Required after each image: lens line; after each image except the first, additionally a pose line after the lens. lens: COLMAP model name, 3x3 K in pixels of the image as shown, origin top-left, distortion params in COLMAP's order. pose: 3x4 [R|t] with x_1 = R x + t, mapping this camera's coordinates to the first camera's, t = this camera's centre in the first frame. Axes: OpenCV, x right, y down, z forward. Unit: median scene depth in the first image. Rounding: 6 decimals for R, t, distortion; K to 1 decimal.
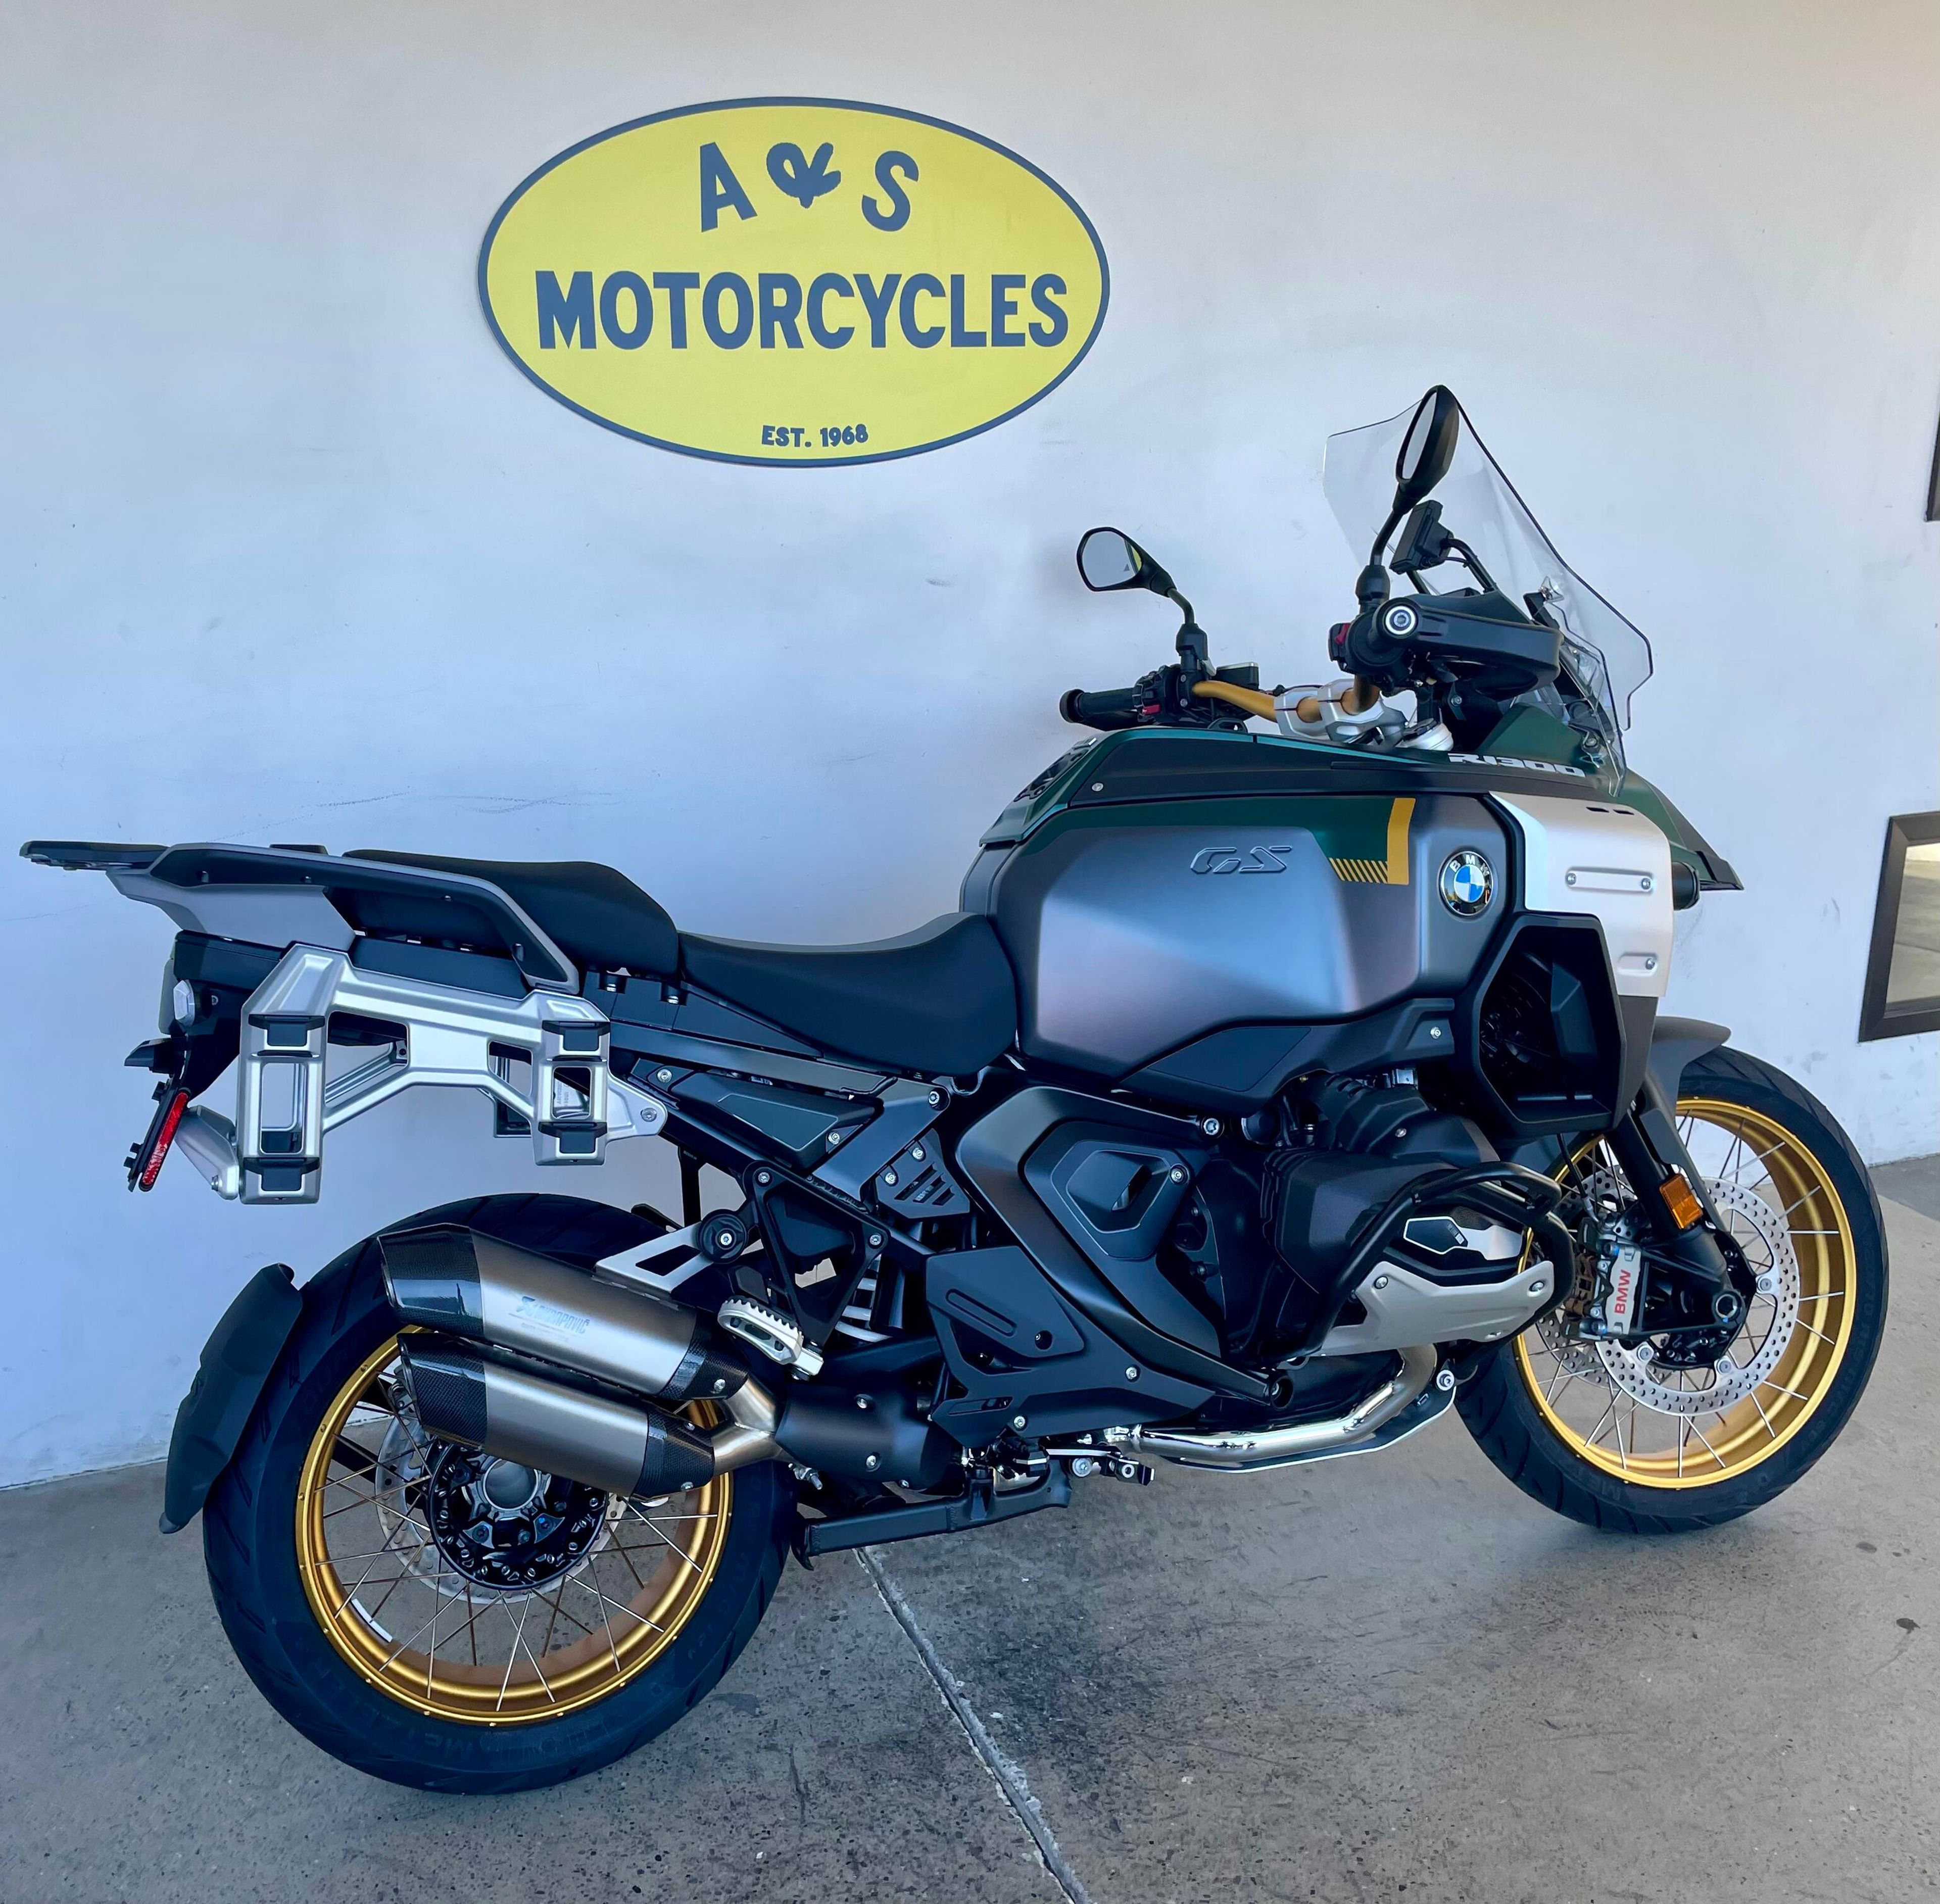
lens RADIAL K [[1947.7, 0, 862.2], [0, 1947.7, 963.9], [0, 0, 1]] dist [0.047940, 0.000000]
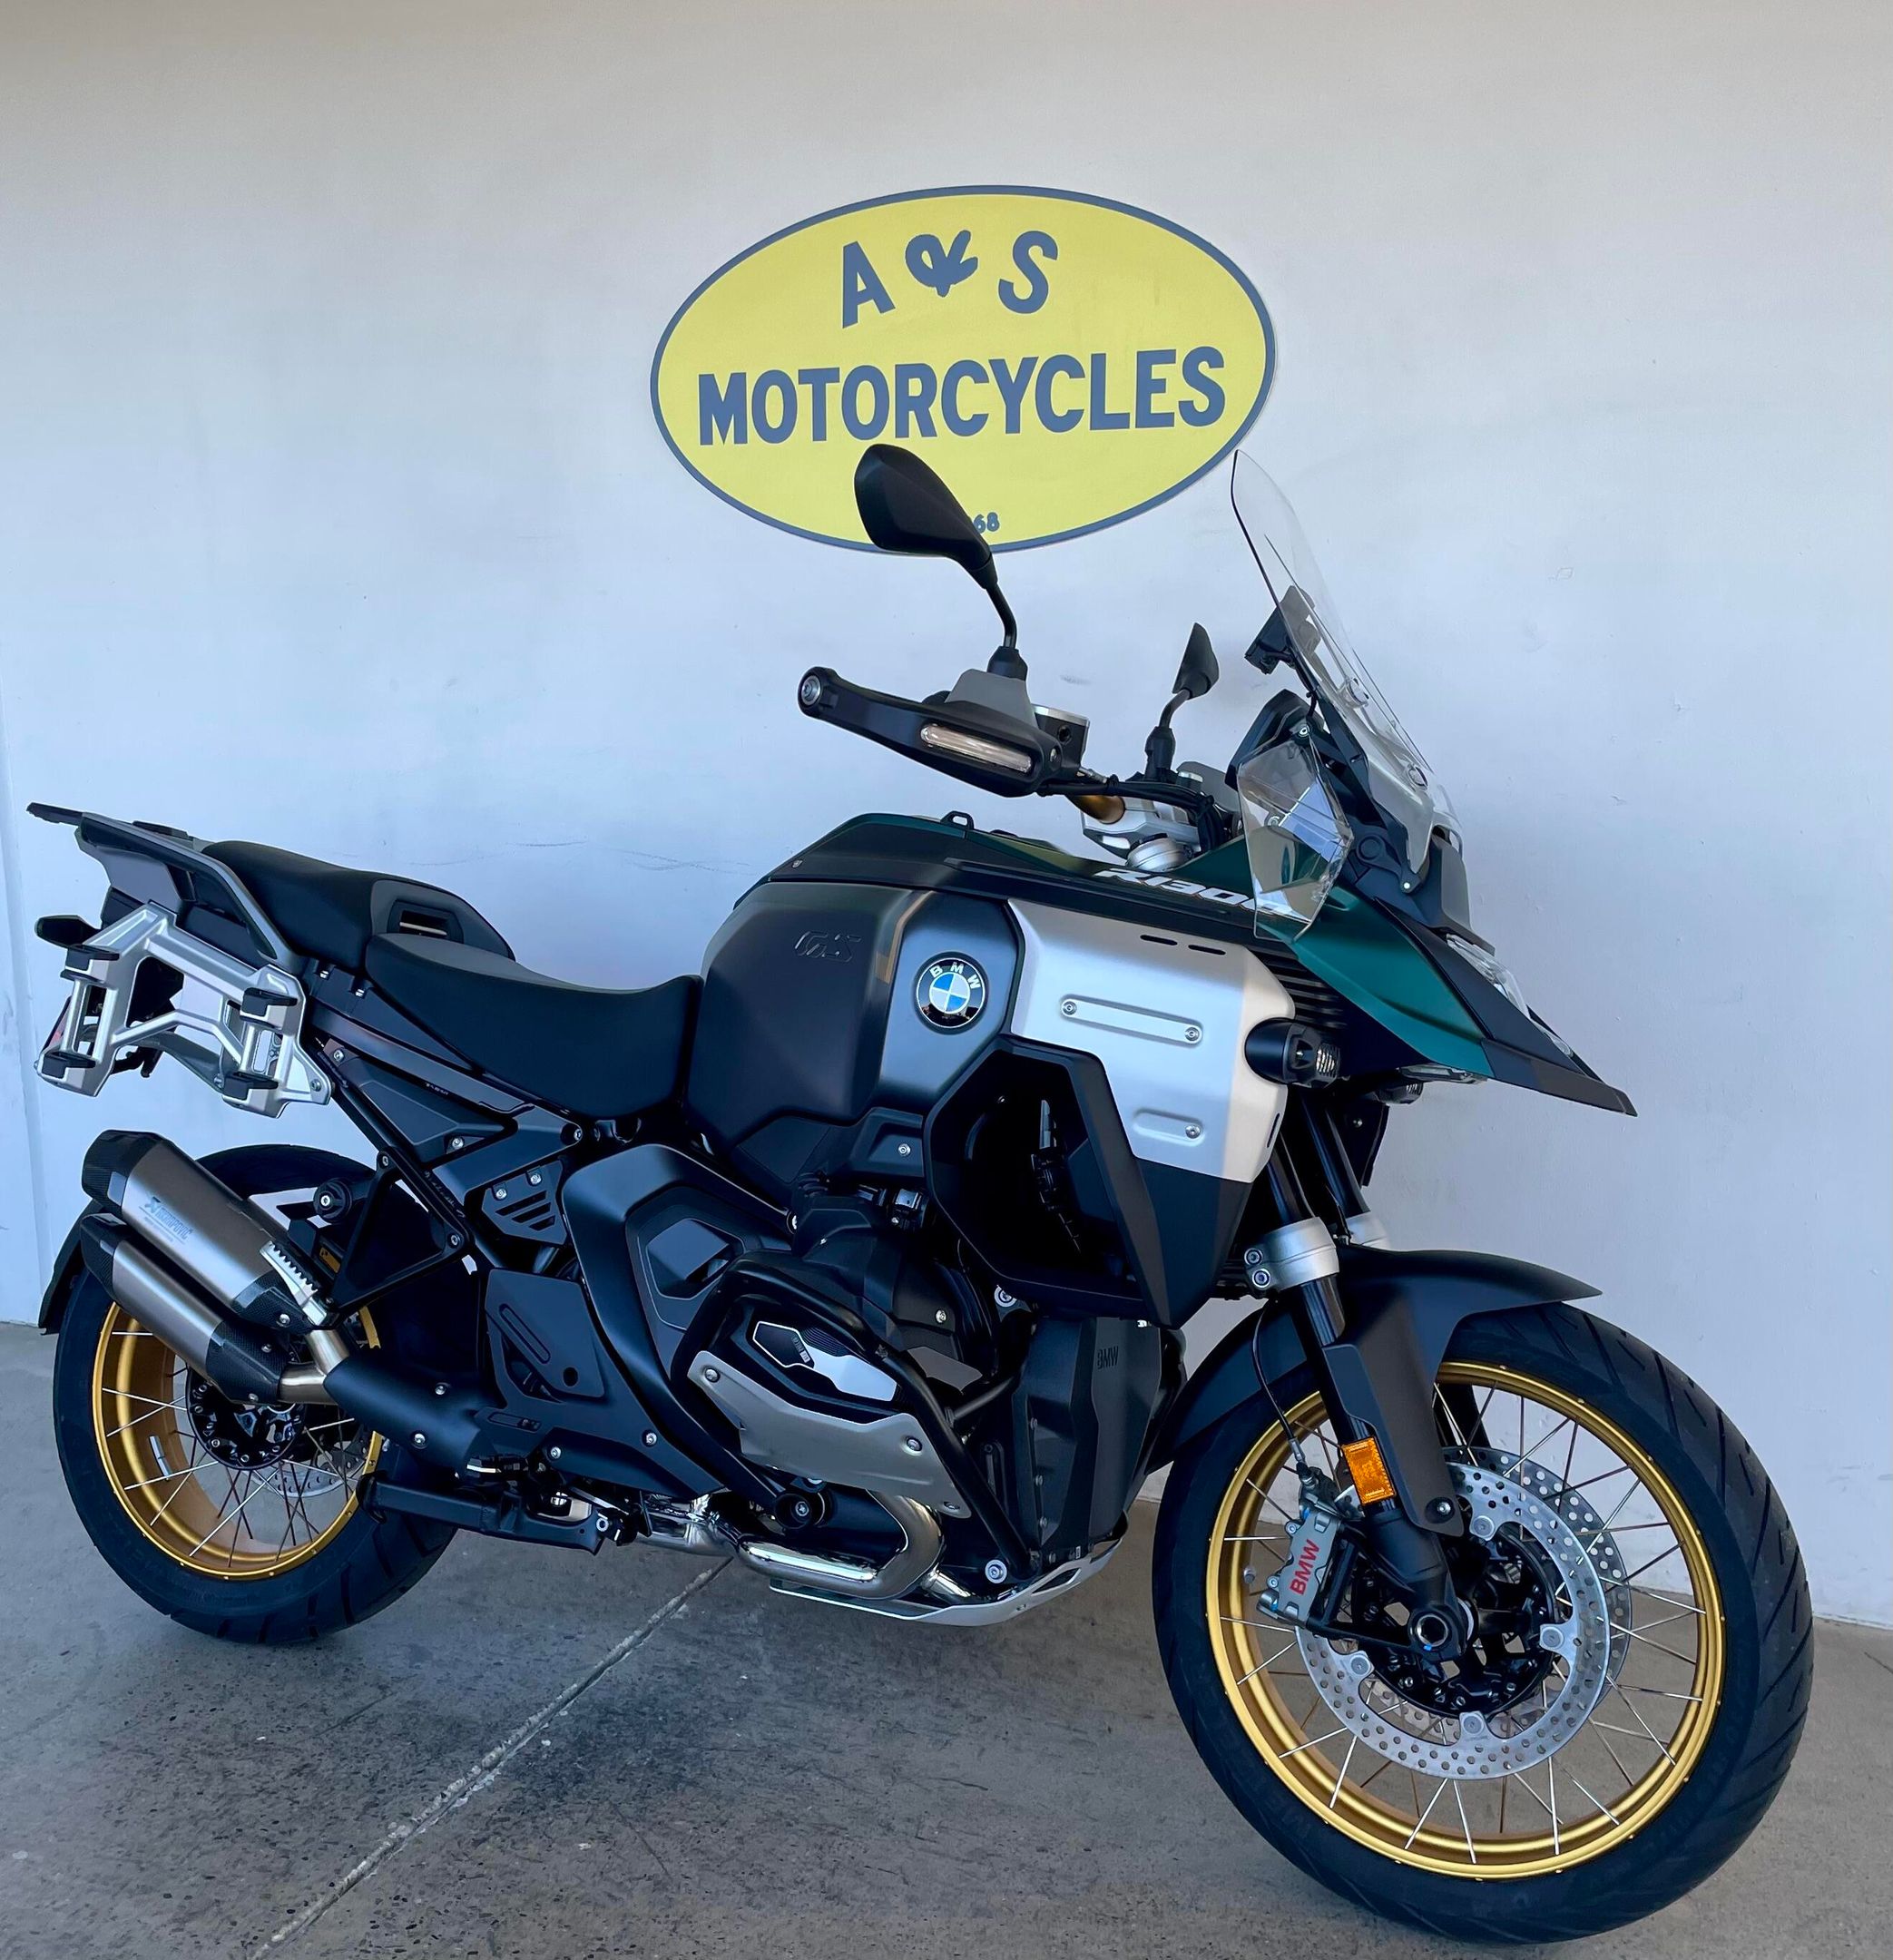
lens RADIAL K [[2246.1, 0, 896.6], [0, 2246.1, 1094.7], [0, 0, 1]] dist [0.065874, 0.000000]
pose [[0.726514, 0.159540, -0.668375, 0.904116], [-0.189246, 0.981514, 0.028577, -0.018012], [0.660578, 0.105726, 0.743275, 0.196795]]
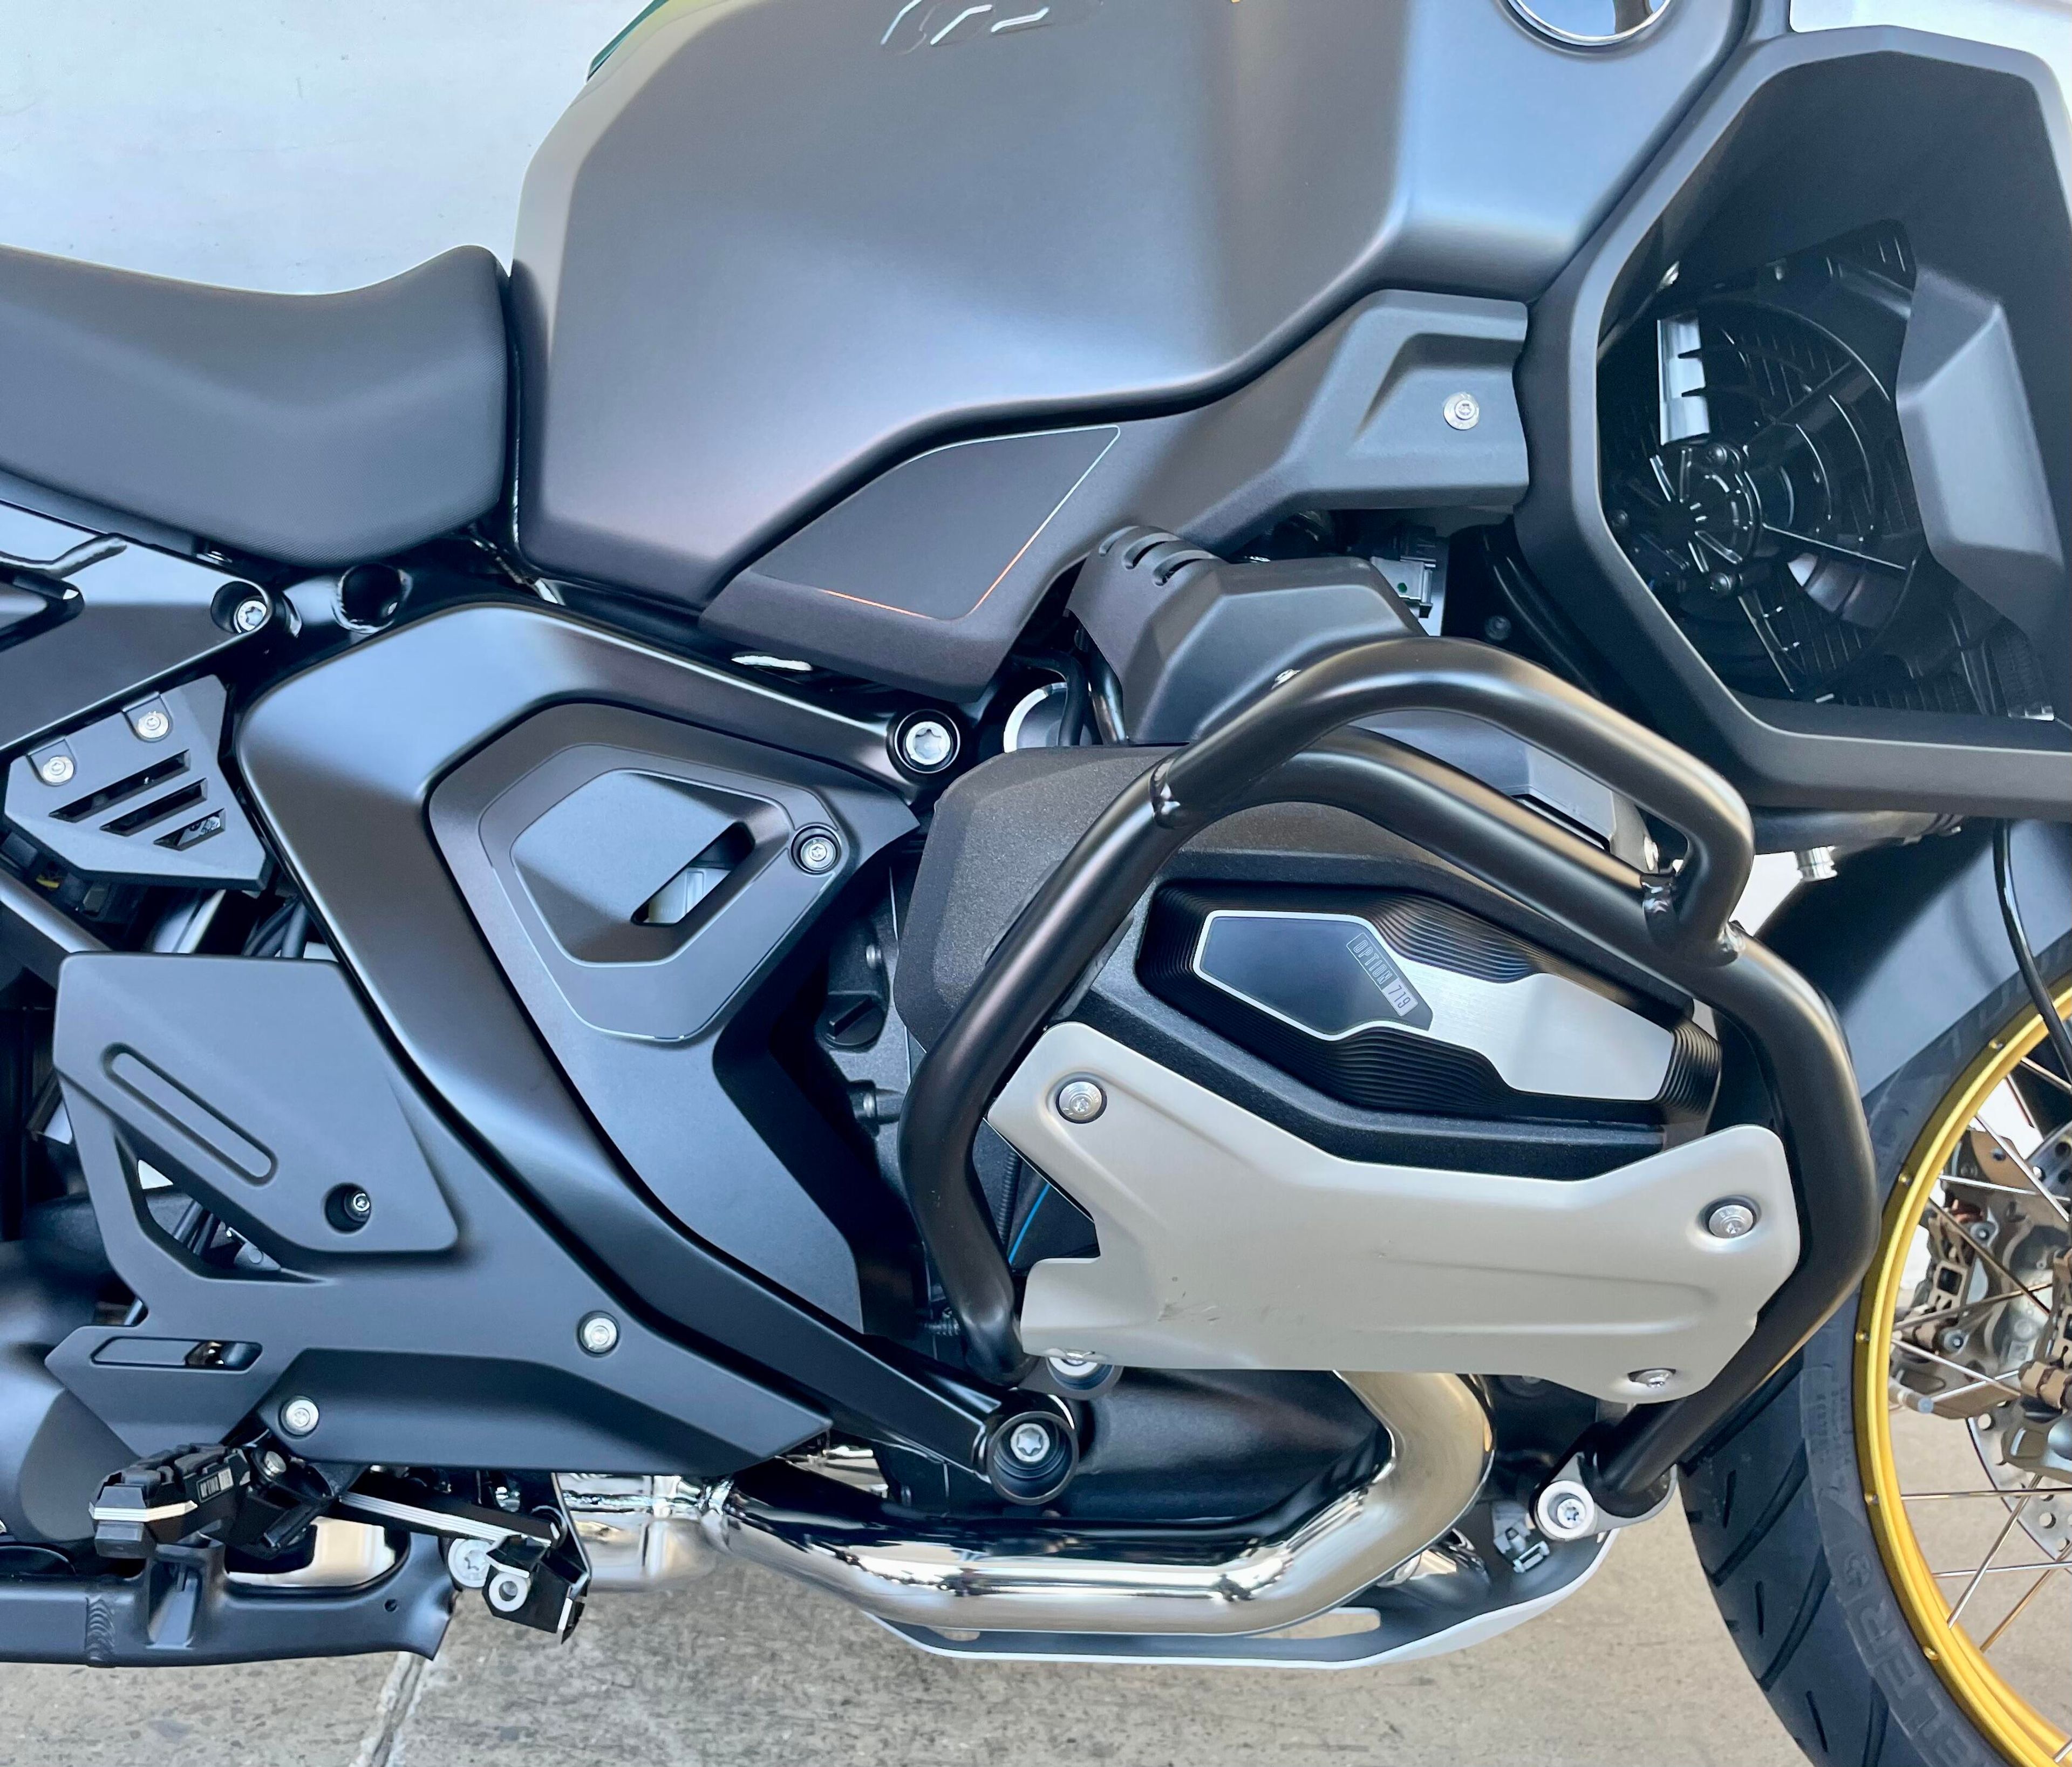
lens RADIAL K [[1866.6, 0, 883.3], [0, 1866.6, 885.8], [0, 0, 1]] dist [0.043109, -0.056855]
pose [[0.942738, 0.067947, -0.326539, 0.283708], [-0.091225, 0.994227, -0.056490, 0.128835], [0.320816, 0.083044, 0.943494, 0.621189]]
